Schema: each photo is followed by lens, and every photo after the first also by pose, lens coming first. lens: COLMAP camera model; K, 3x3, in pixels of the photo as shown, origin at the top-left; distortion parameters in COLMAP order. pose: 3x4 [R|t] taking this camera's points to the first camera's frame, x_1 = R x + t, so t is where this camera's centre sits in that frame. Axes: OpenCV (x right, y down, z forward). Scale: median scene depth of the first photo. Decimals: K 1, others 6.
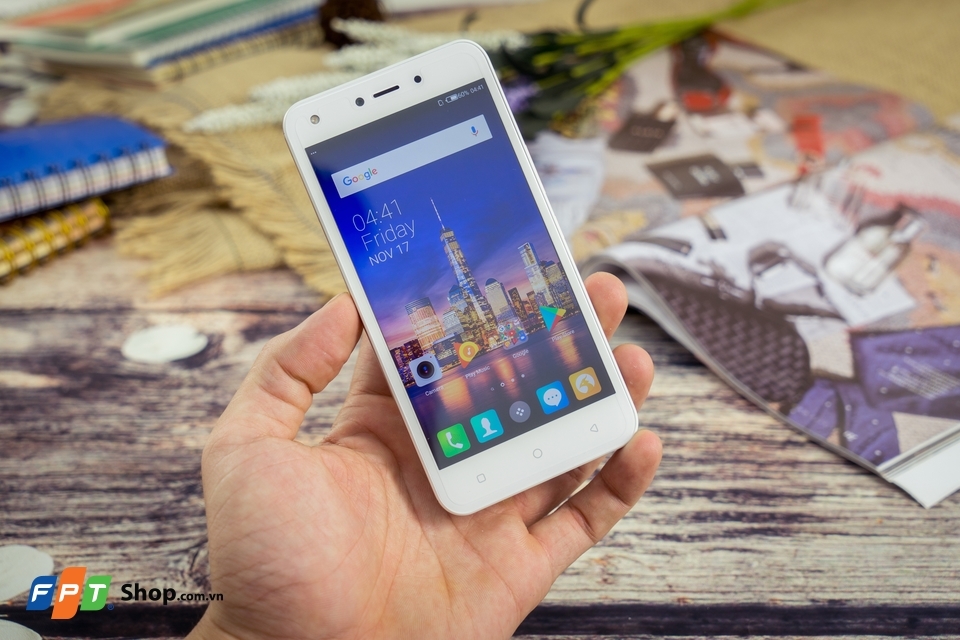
lens RADIAL K [[1367.1, 0, 480.0], [0, 1367.1, 320.0], [0, 0, 1]] dist [0.028323, 0.042387]
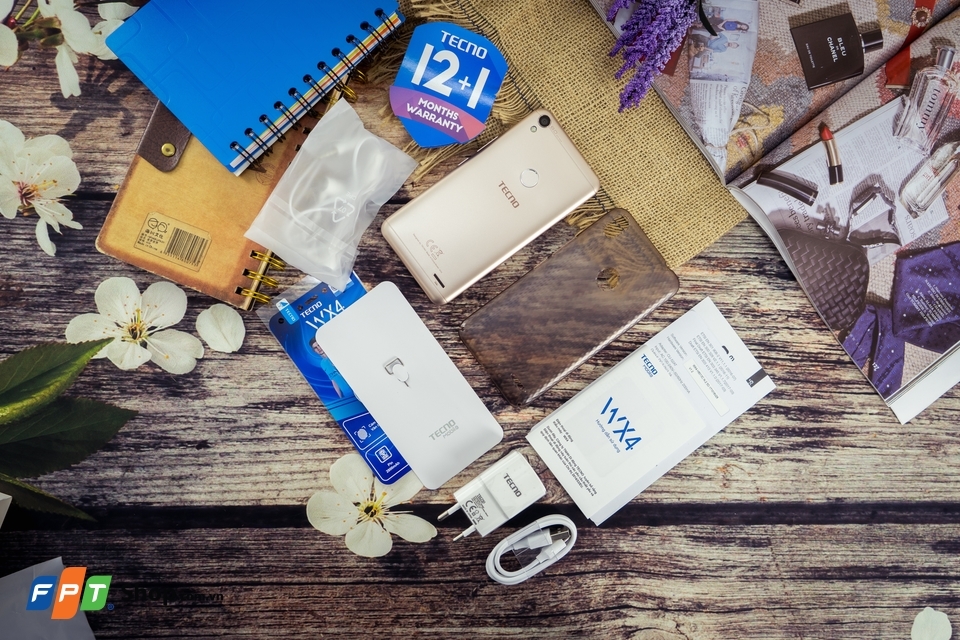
lens RADIAL K [[899.6, 0, 480.0], [0, 899.6, 320.0], [0, 0, 1]] dist [0.007378, -0.001189]
pose [[0.996297, -0.006833, 0.085701, -0.318247], [-0.067801, 0.550484, 0.832088, -0.861221], [-0.052863, -0.834818, 0.547983, 0.482075]]
